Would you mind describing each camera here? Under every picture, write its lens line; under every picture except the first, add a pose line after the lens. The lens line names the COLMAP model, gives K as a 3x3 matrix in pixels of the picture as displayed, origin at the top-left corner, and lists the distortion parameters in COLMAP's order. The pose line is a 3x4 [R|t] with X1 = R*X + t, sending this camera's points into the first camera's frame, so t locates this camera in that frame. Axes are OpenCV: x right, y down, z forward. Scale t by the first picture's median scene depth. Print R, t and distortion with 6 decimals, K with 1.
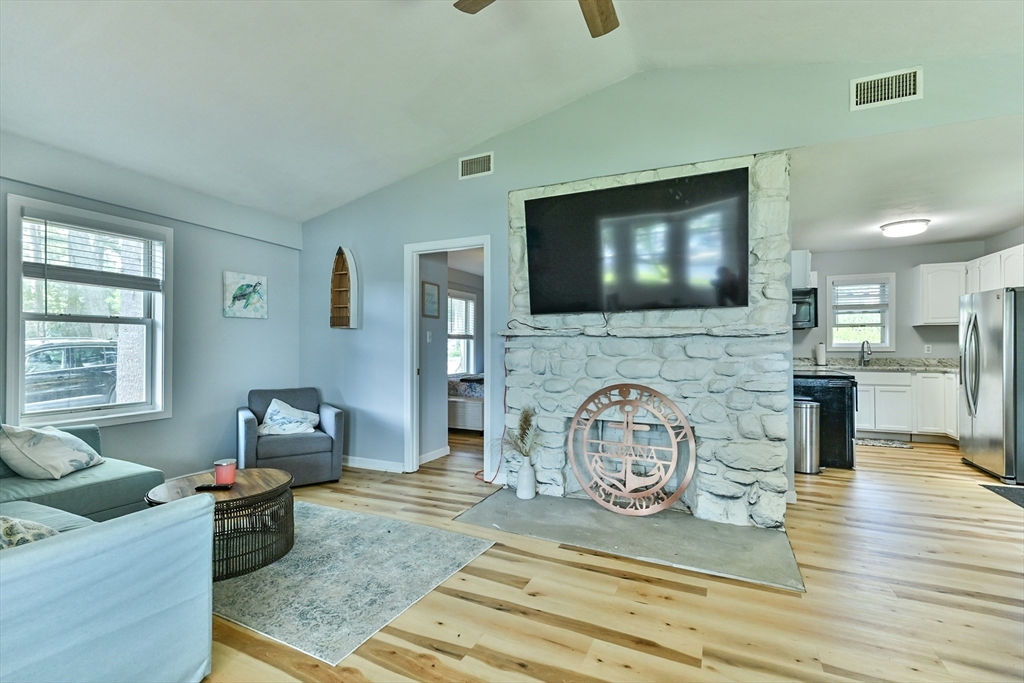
lens RADIAL K [[462.6, 0, 510.2], [0, 462.6, 342.0], [0, 0, 1]] dist [0.009590, -0.001153]
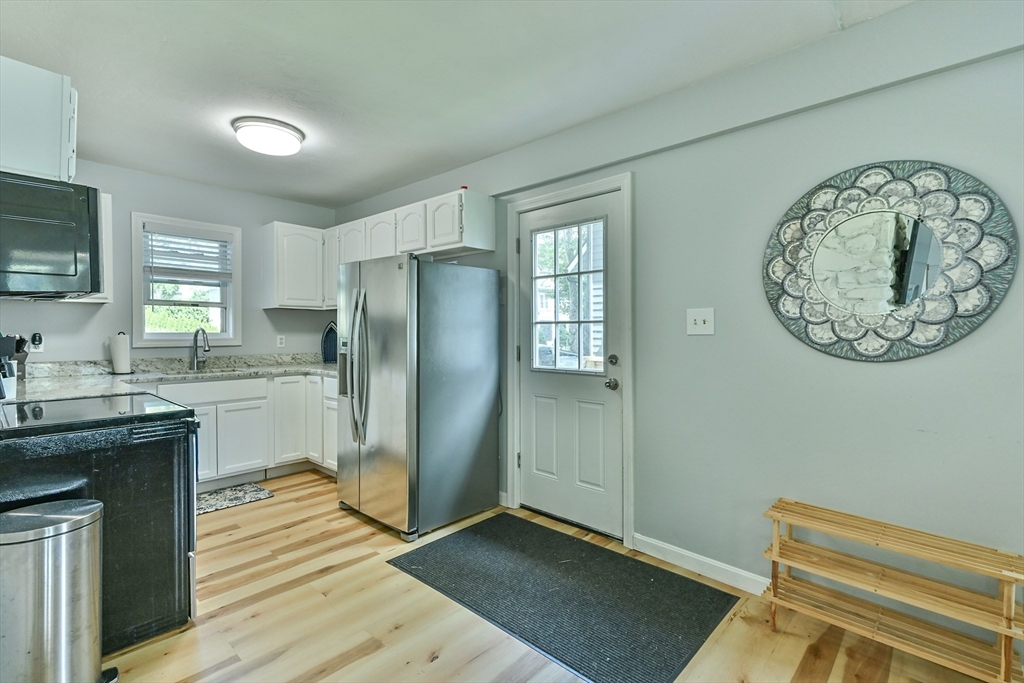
lens RADIAL K [[462.6, 0, 510.2], [0, 462.6, 342.0], [0, 0, 1]] dist [0.009590, -0.001153]
pose [[0.296301, -0.017383, 0.954936, 0.429476], [-0.008678, 0.999744, 0.020892, -0.002717], [-0.955055, -0.014477, 0.296074, 0.612119]]
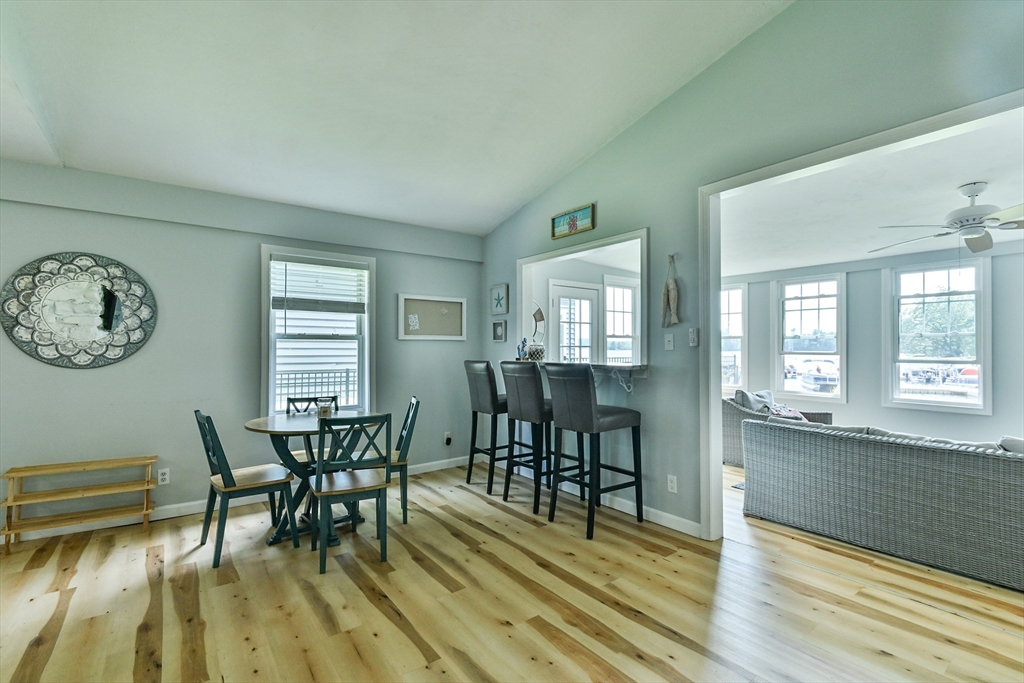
lens RADIAL K [[480.4, 0, 527.2], [0, 480.4, 339.3], [0, 0, 1]] dist [0.008540, -0.000483]
pose [[-0.889715, 0.009296, 0.456423, -0.028729], [-0.006025, 0.999466, -0.032102, -0.004202], [-0.456477, -0.031311, -0.889184, 0.778137]]
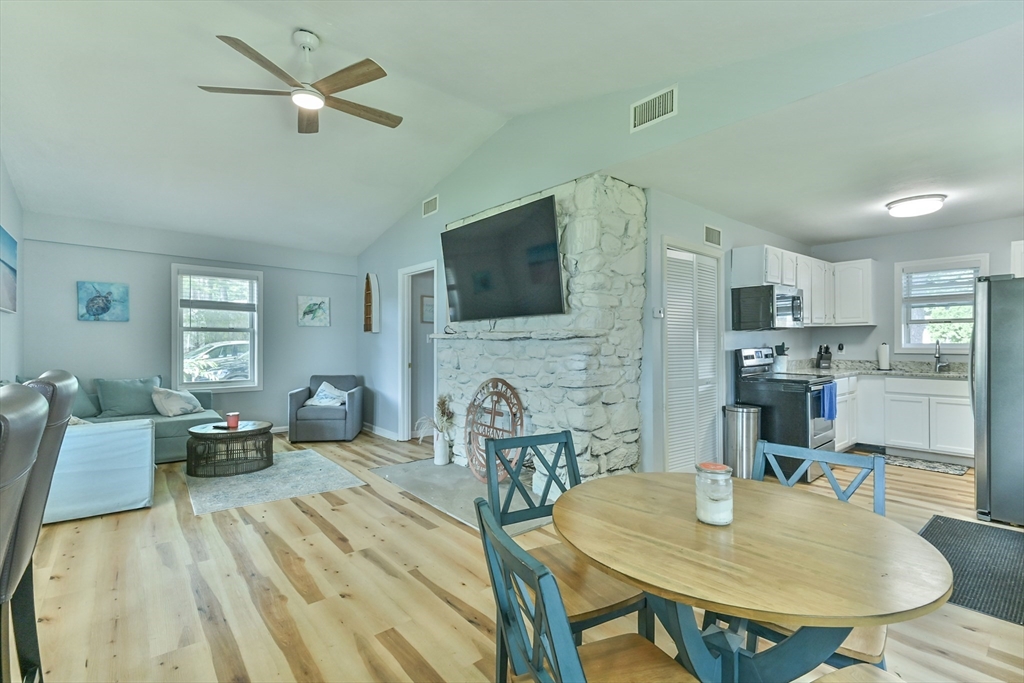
lens RADIAL K [[462.6, 0, 510.2], [0, 462.6, 342.0], [0, 0, 1]] dist [0.009590, -0.001153]
pose [[0.906424, 0.000341, -0.422368, 0.617388], [0.002084, 0.999984, 0.005282, -0.008616], [0.422363, -0.005668, 0.906409, -0.070528]]
